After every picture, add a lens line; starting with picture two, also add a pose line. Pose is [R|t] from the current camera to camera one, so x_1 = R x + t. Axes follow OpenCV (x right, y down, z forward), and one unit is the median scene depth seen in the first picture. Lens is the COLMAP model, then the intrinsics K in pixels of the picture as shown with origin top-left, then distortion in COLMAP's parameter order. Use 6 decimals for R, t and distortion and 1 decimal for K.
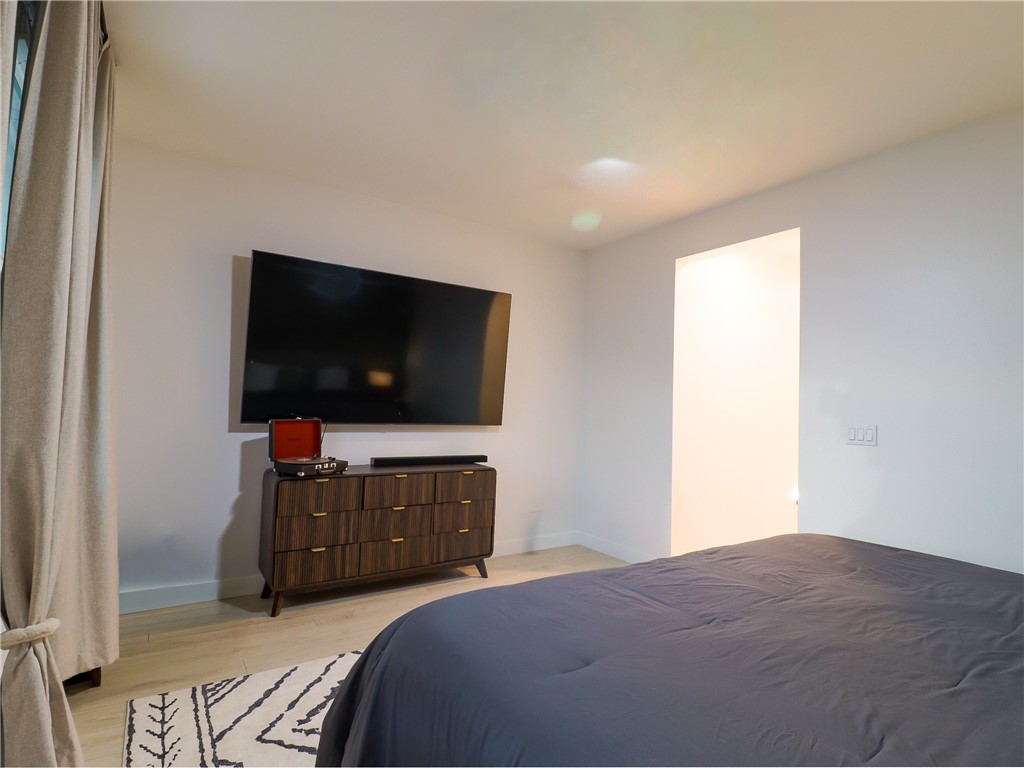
lens RADIAL K [[551.5, 0, 513.3], [0, 551.5, 389.1], [0, 0, 1]] dist [0.001788, -0.013541]
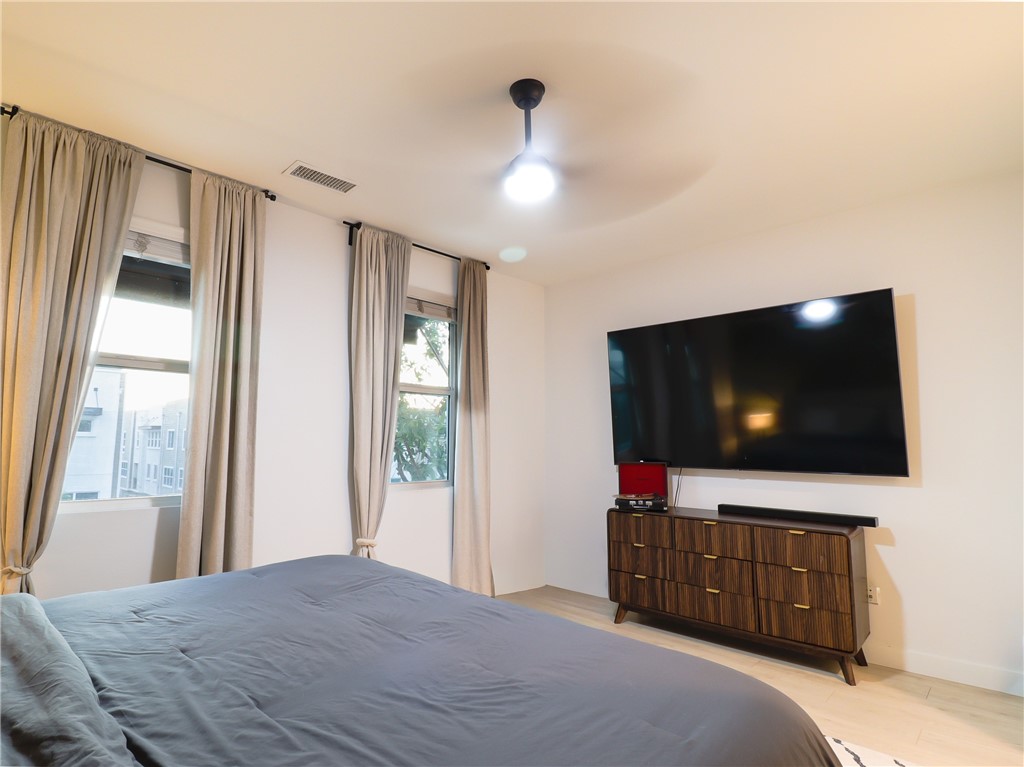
lens RADIAL K [[551.5, 0, 513.3], [0, 551.5, 388.6], [0, 0, 1]] dist [0.001788, -0.013541]
pose [[0.227732, -0.118815, -0.966448, 0.677202], [0.022908, 0.992907, -0.116669, 0.029197], [0.973454, 0.004430, 0.228838, 0.443750]]
